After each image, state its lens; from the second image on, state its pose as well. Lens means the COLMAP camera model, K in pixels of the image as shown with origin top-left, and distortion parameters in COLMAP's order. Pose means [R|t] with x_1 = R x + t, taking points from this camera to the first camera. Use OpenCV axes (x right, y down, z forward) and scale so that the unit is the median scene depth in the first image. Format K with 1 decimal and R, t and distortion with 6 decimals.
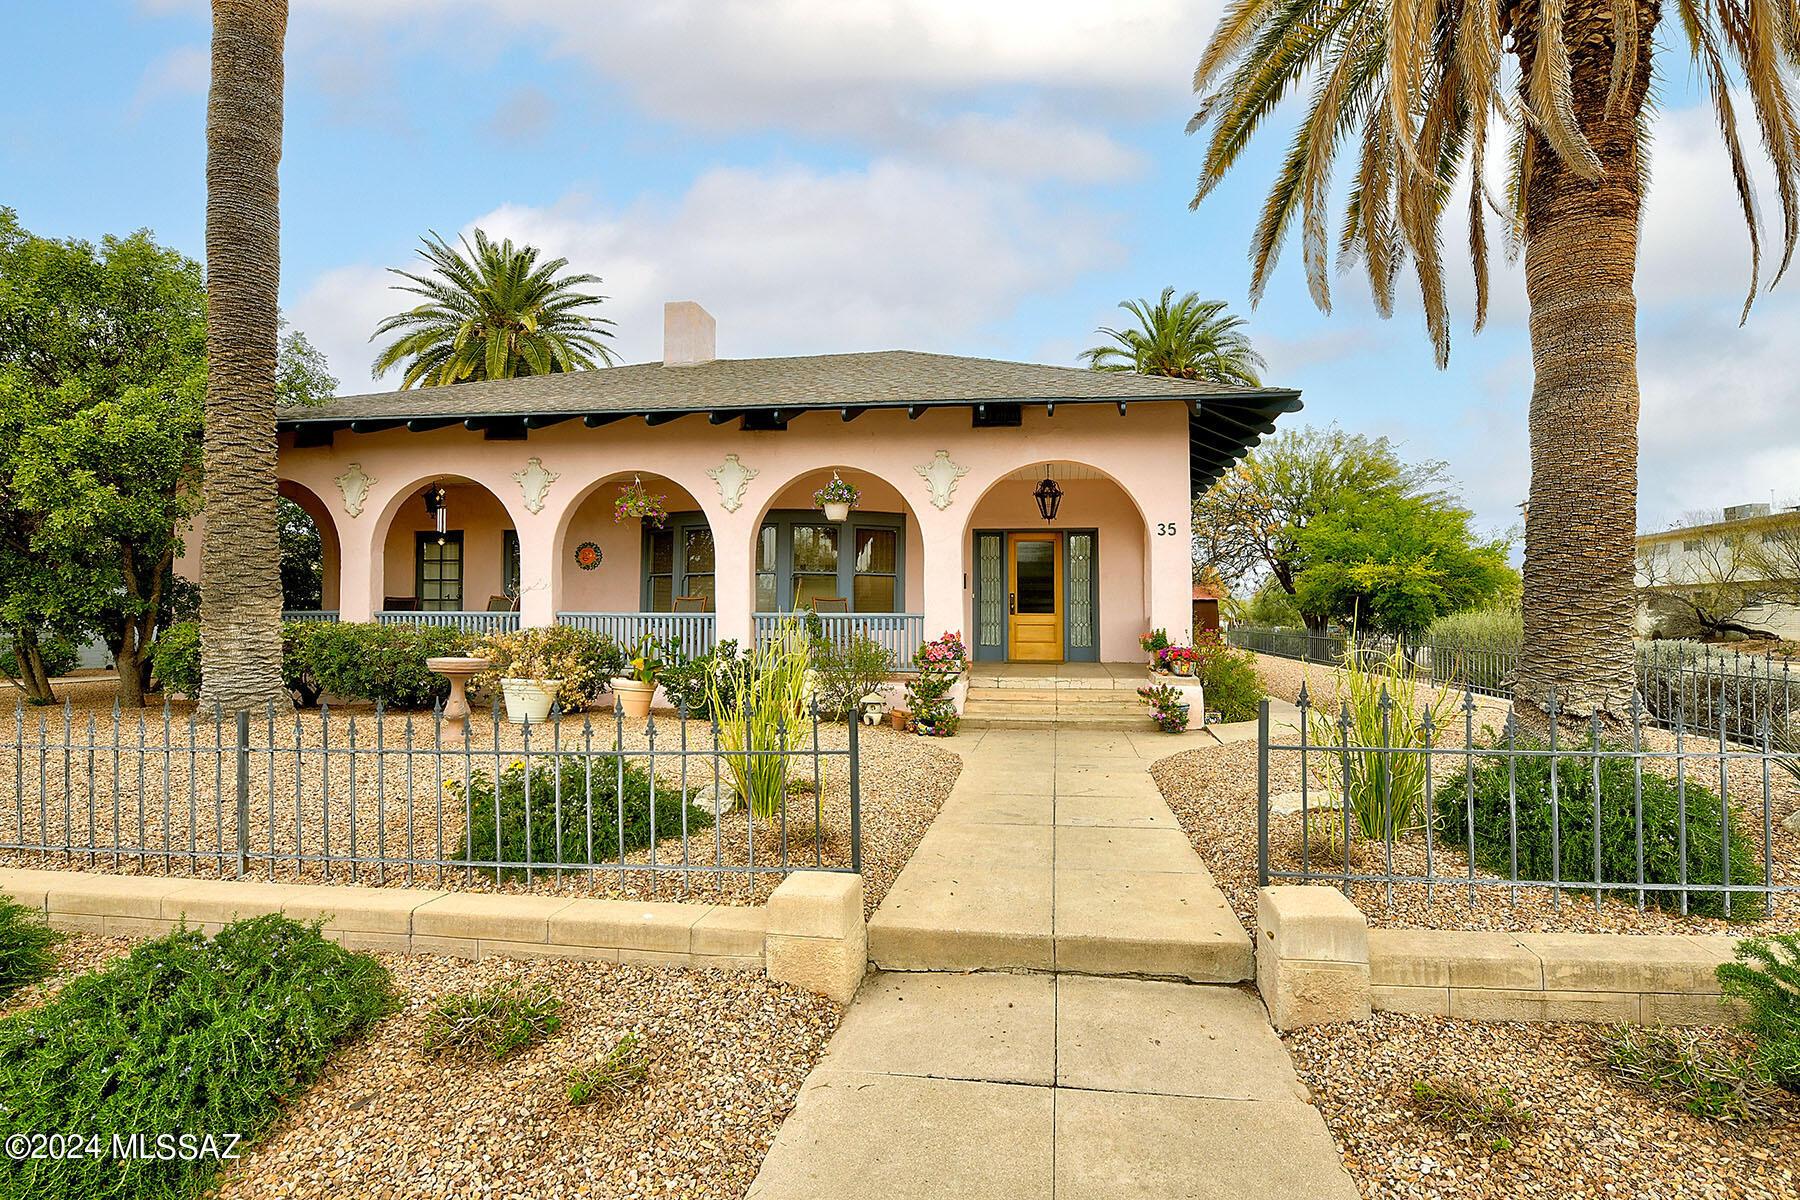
lens RADIAL K [[815.2, 0, 900.0], [0, 815.2, 600.0], [0, 0, 1]] dist [-0.017334, -0.000260]
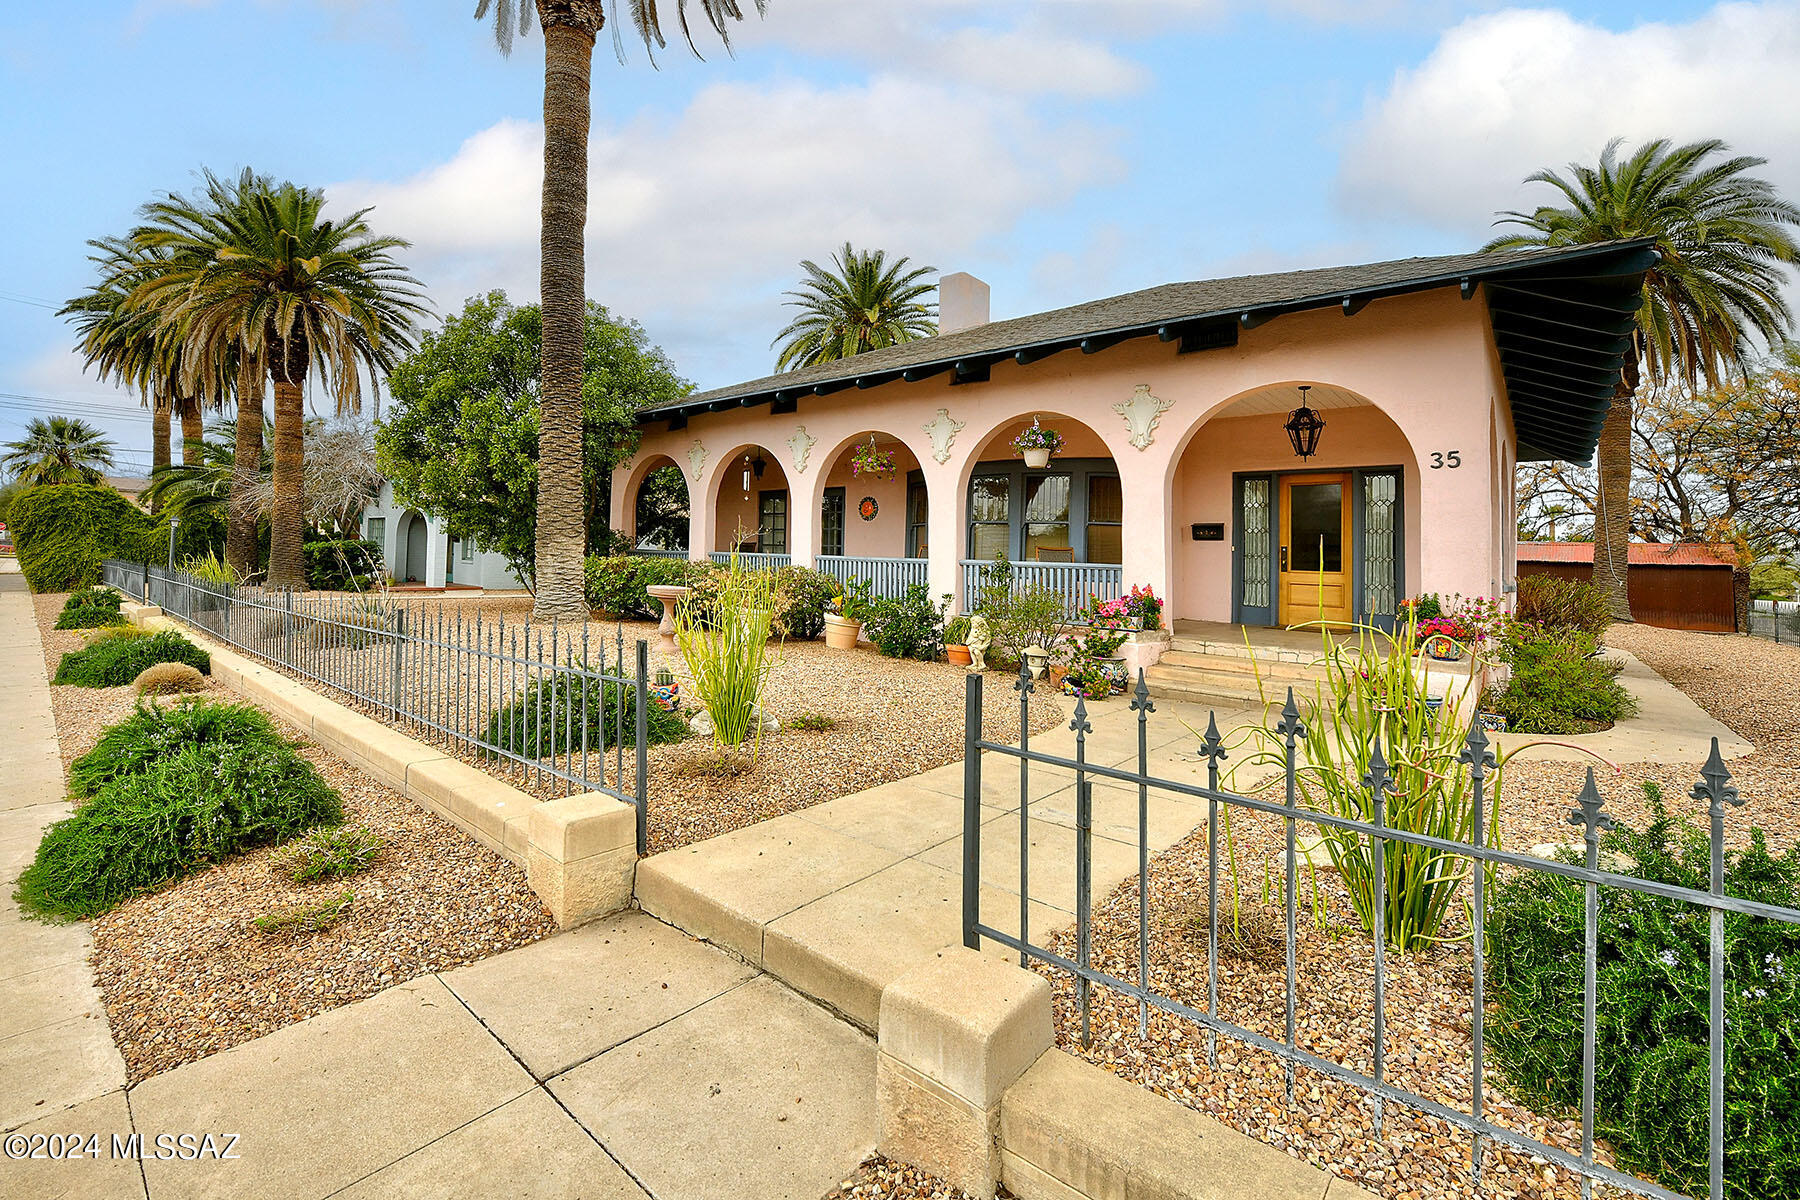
lens RADIAL K [[747.1, 0, 898.7], [0, 747.1, 549.5], [0, 0, 1]] dist [-0.017606, -0.000344]
pose [[0.836344, 0.016377, -0.547961, 0.252517], [-0.021868, 0.999755, -0.003496, 0.007009], [0.547769, 0.014907, 0.836497, 0.147620]]
